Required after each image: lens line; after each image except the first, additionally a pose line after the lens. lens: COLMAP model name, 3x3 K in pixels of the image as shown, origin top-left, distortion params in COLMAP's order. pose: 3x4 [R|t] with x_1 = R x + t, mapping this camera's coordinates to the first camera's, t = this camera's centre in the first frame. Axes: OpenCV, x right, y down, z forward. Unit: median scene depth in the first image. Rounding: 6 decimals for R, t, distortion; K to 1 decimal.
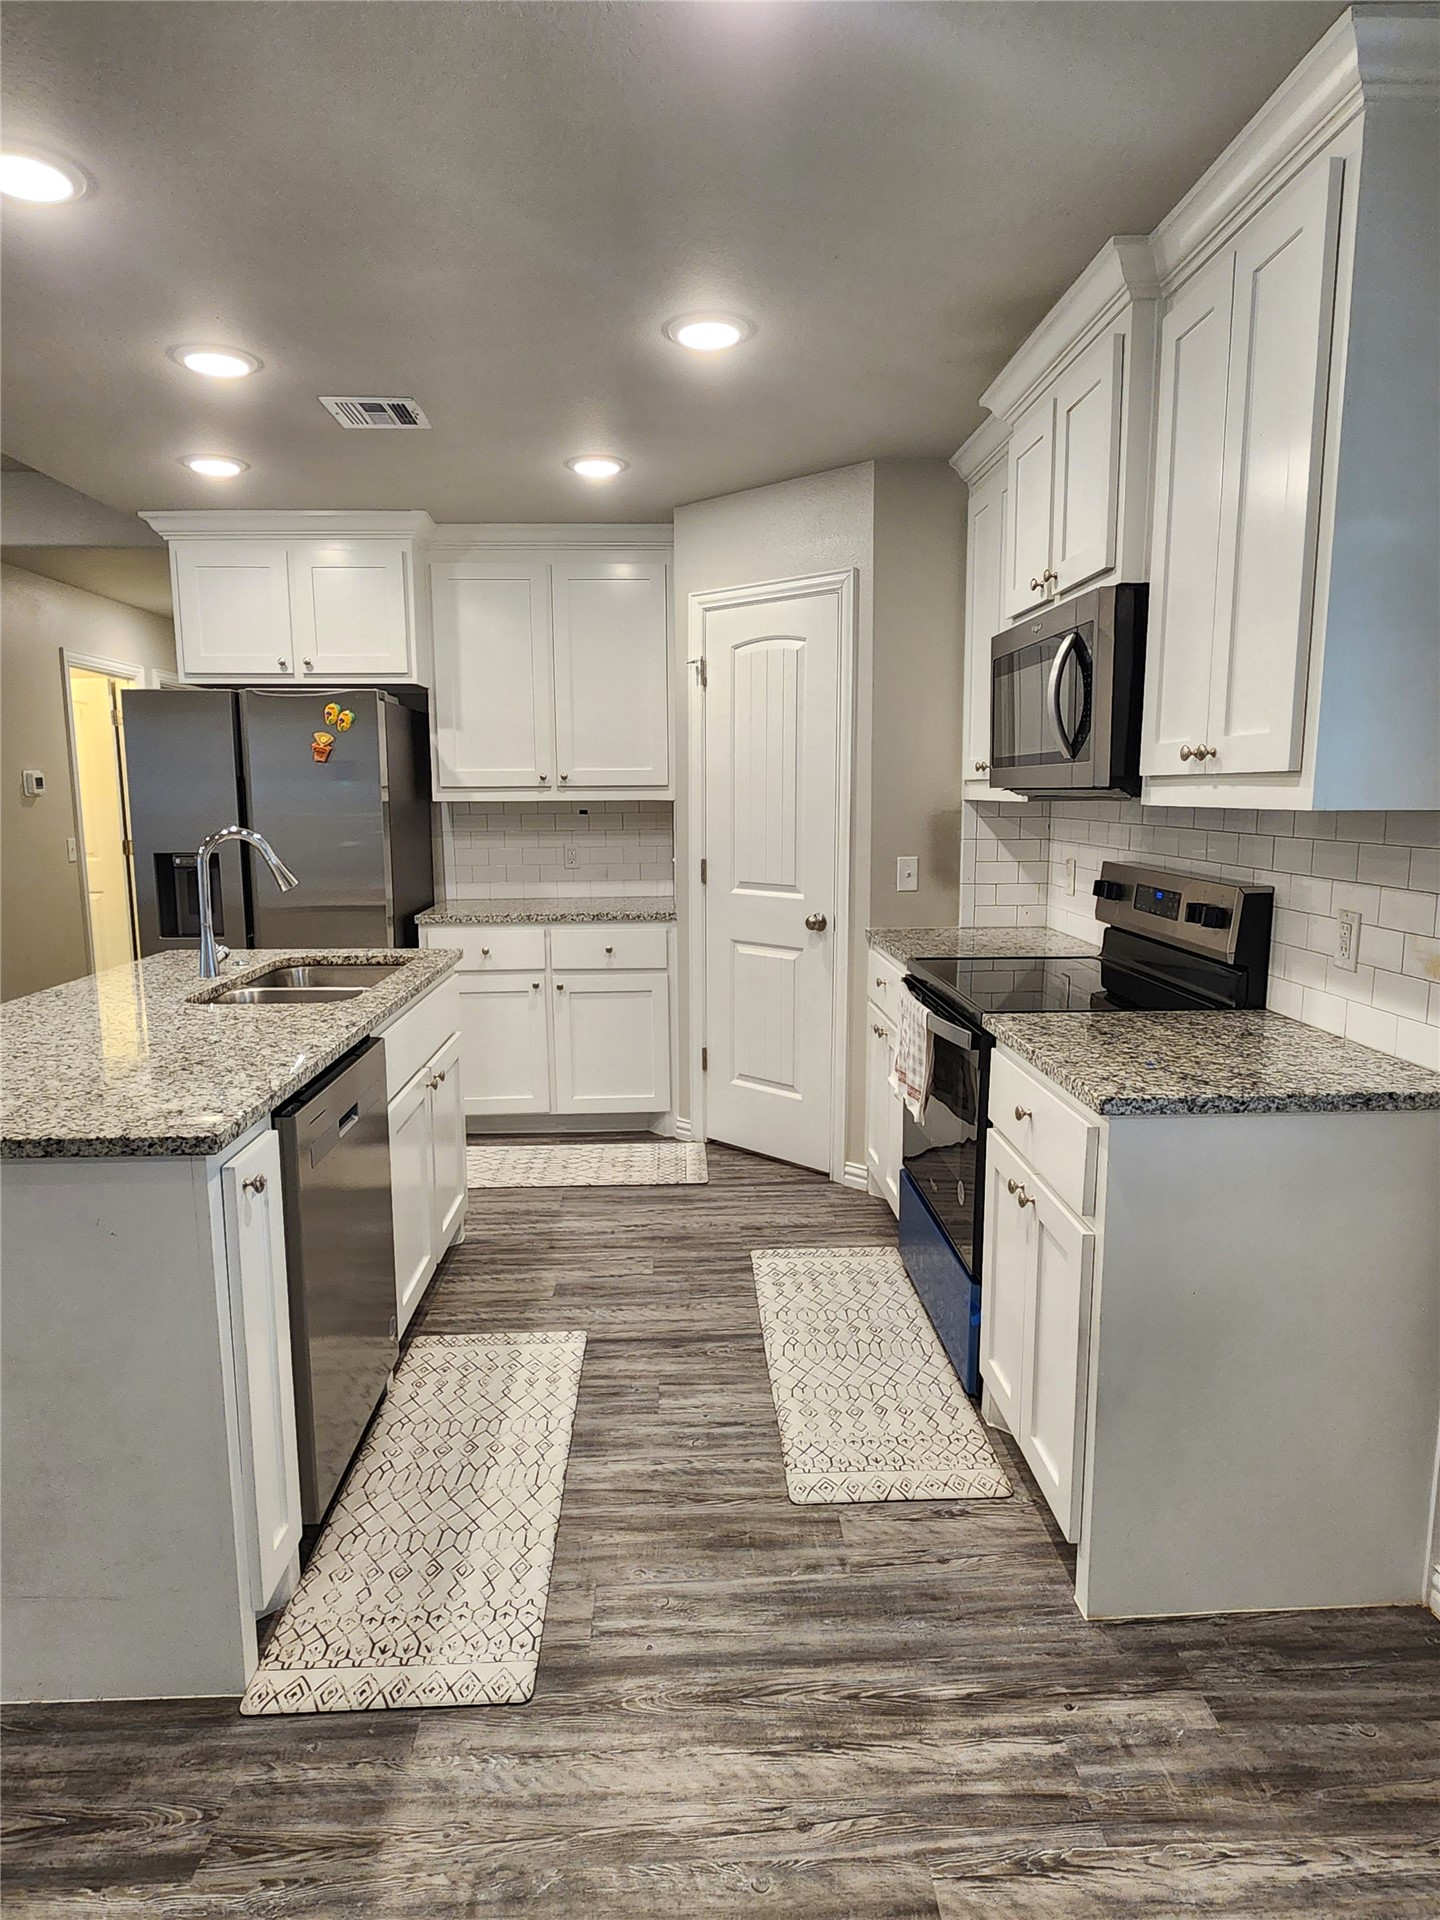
lens RADIAL K [[1081.0, 0, 712.9], [0, 1081.0, 960.6], [0, 0, 1]] dist [0.003040, -0.001130]
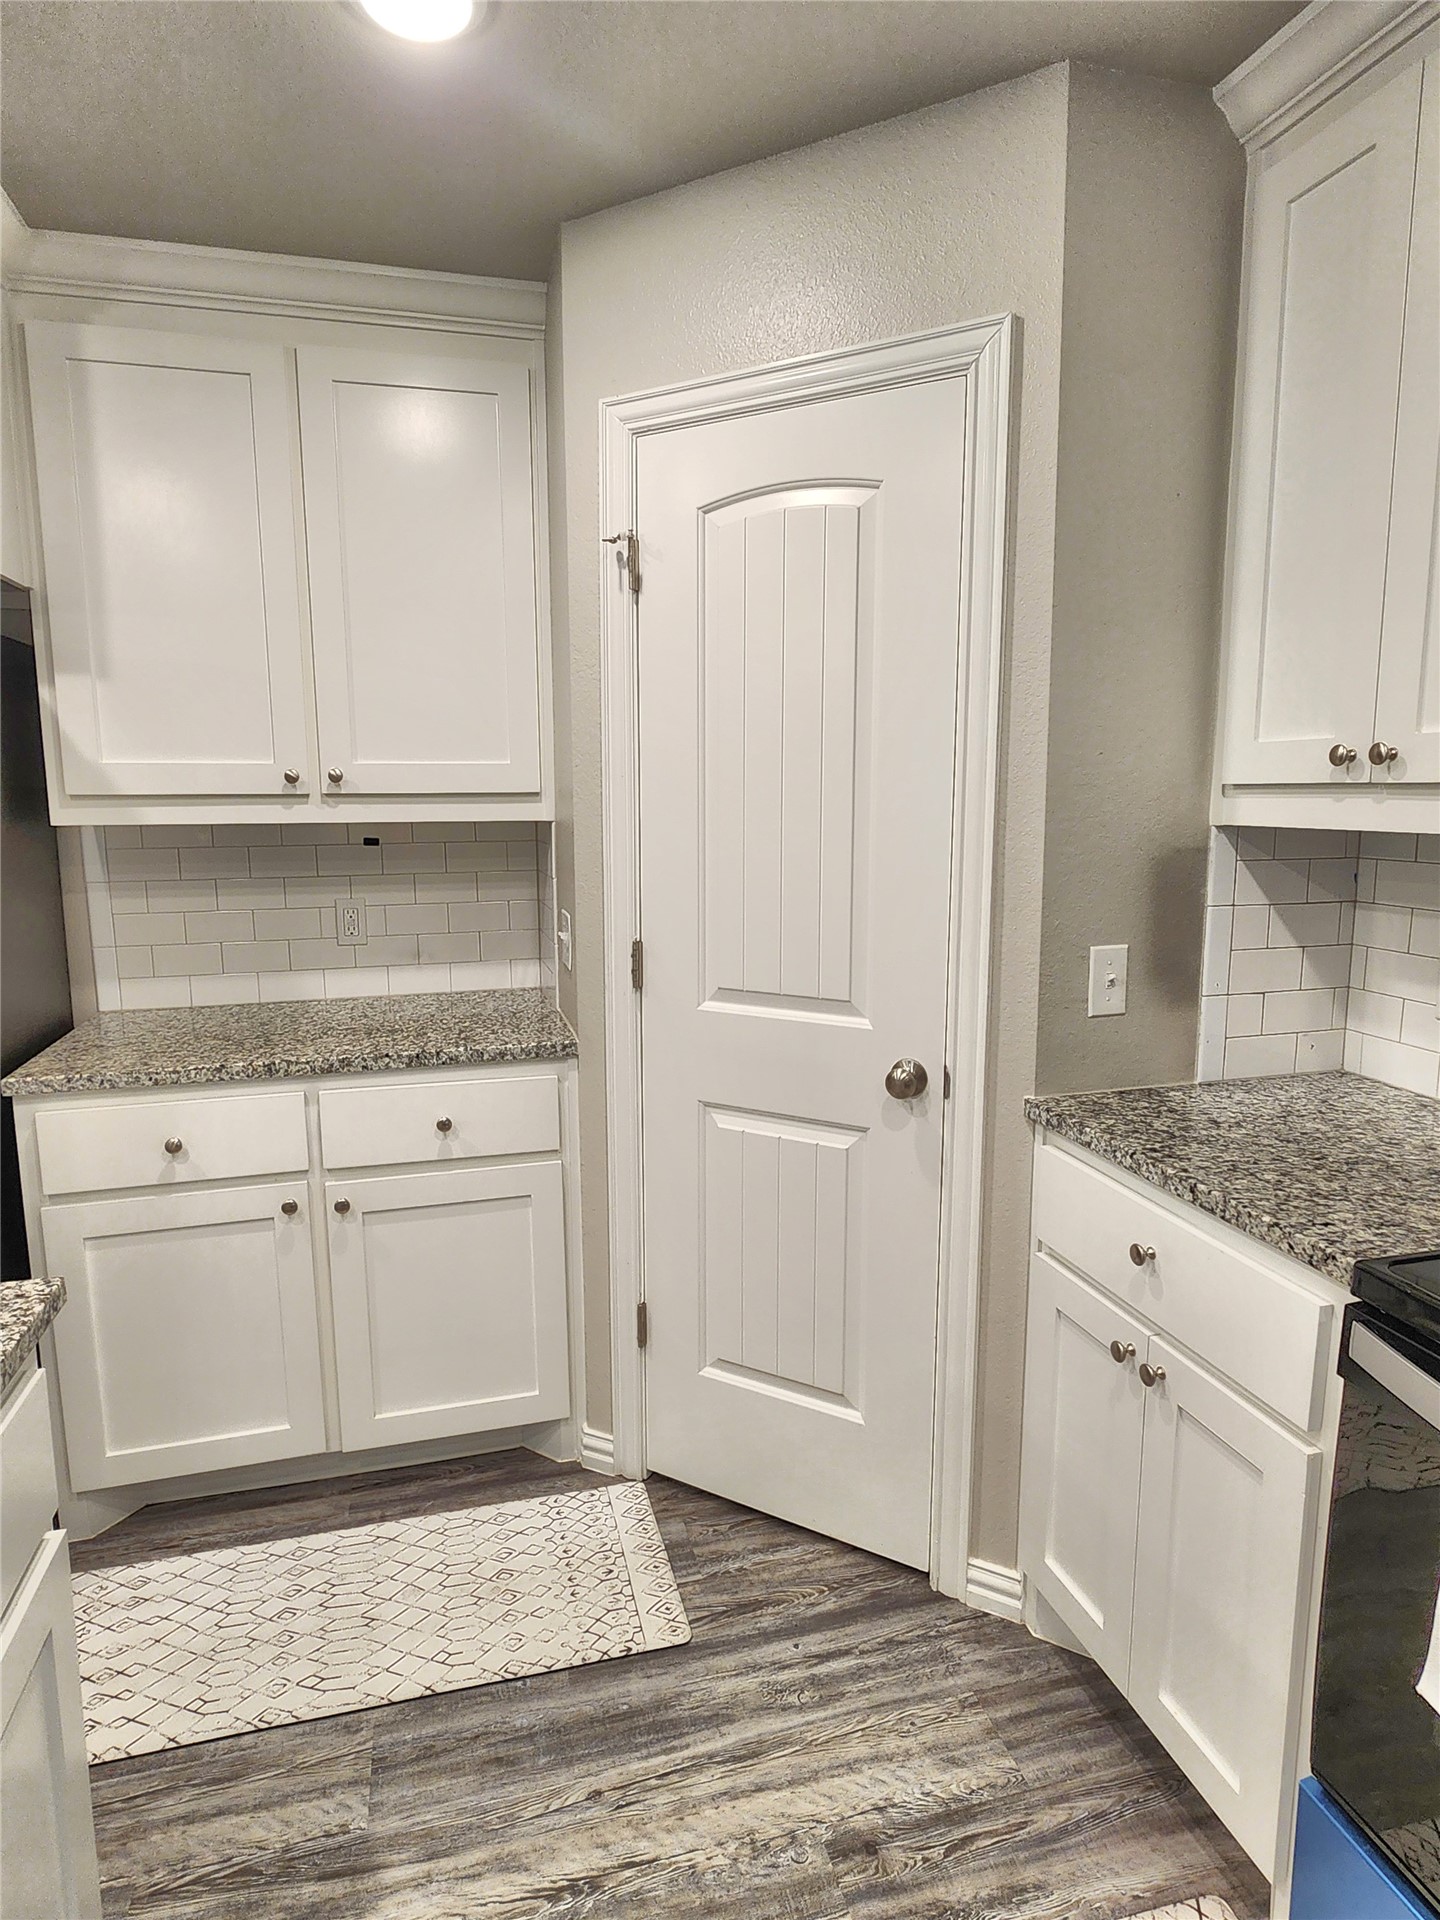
lens RADIAL K [[1081.0, 0, 712.9], [0, 1081.0, 960.6], [0, 0, 1]] dist [0.003040, -0.001130]
pose [[0.976099, -0.030202, 0.215219, -0.080171], [0.031587, 0.999496, -0.003001, -0.079756], [-0.215020, 0.009727, 0.976561, 0.488231]]
